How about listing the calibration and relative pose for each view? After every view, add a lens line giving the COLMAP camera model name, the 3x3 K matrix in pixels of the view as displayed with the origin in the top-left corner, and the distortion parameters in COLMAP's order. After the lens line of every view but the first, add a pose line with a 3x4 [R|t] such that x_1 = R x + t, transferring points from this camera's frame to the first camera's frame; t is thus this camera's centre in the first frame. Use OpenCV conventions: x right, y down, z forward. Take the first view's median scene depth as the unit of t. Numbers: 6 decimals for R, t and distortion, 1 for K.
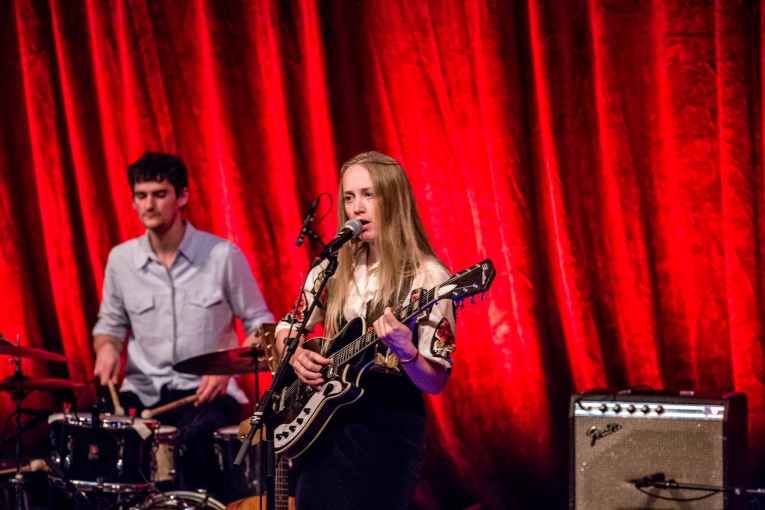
lens RADIAL K [[1815.5, 0, 382.9], [0, 1815.5, 254.1], [0, 0, 1]] dist [0.736357, 0.000000]
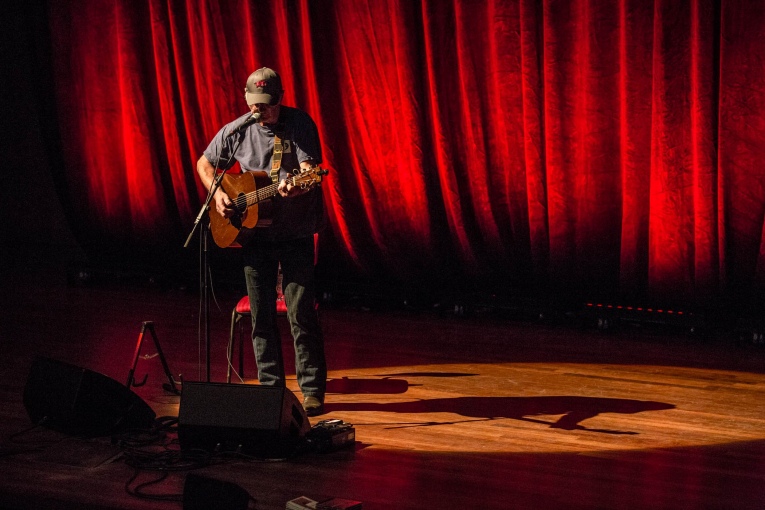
lens RADIAL K [[1815.5, 0, 382.9], [0, 1815.5, 256.2], [0, 0, 1]] dist [0.736357, 0.000000]
pose [[0.997867, 0.017435, -0.062909, 0.160412], [-0.017043, 0.999832, 0.006763, 0.111693], [0.063016, -0.005676, 0.997996, -0.844399]]
